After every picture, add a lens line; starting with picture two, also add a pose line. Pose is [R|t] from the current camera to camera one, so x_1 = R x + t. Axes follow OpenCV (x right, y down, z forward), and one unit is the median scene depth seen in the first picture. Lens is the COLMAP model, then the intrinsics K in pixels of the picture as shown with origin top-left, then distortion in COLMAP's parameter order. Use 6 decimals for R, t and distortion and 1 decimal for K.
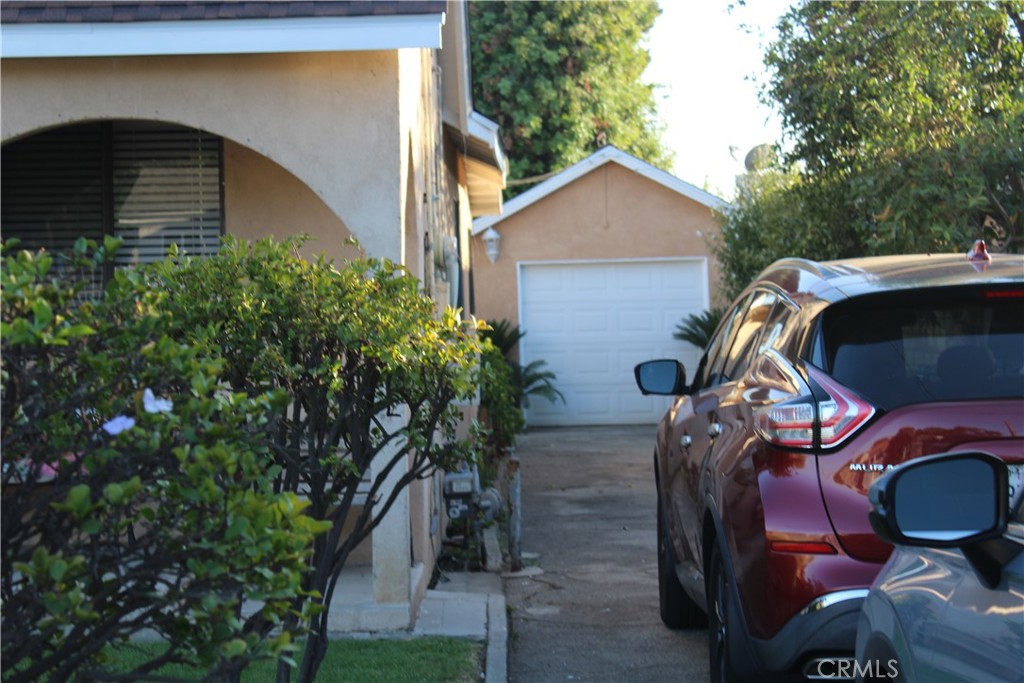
lens RADIAL K [[2281.5, 0, 512.0], [0, 2281.5, 341.5], [0, 0, 1]] dist [-0.020995, 0.041750]
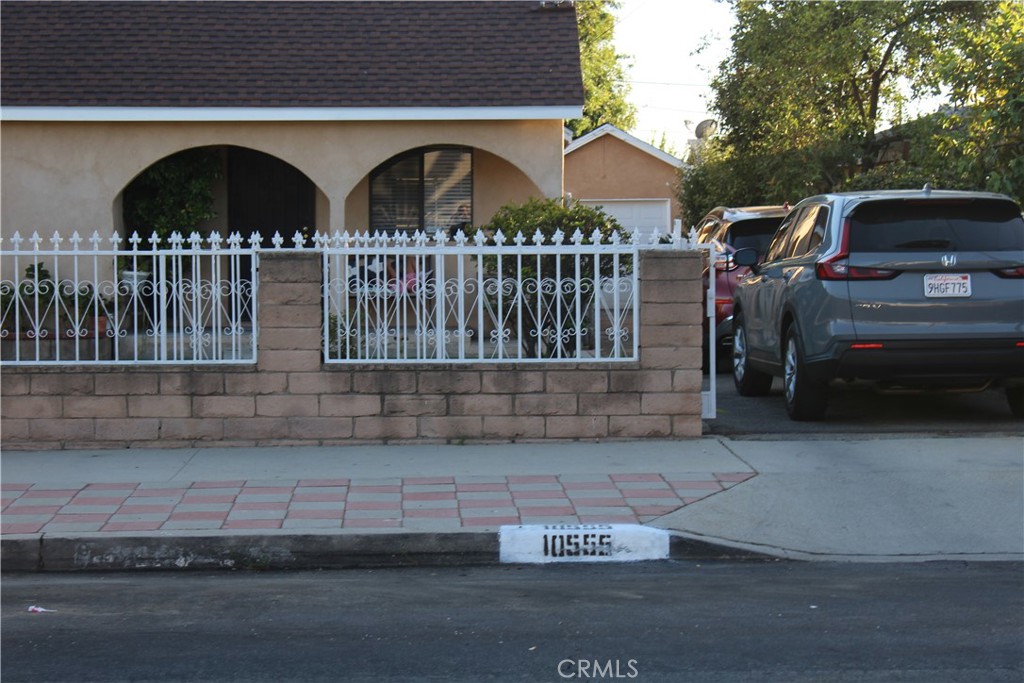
lens RADIAL K [[2281.5, 0, 512.0], [0, 2281.5, 341.5], [0, 0, 1]] dist [-0.020995, 0.041750]
pose [[0.999534, 0.014386, 0.026931, -0.082709], [-0.015195, 0.999432, 0.030079, 0.019310], [-0.026483, -0.030474, 0.999185, -0.718563]]
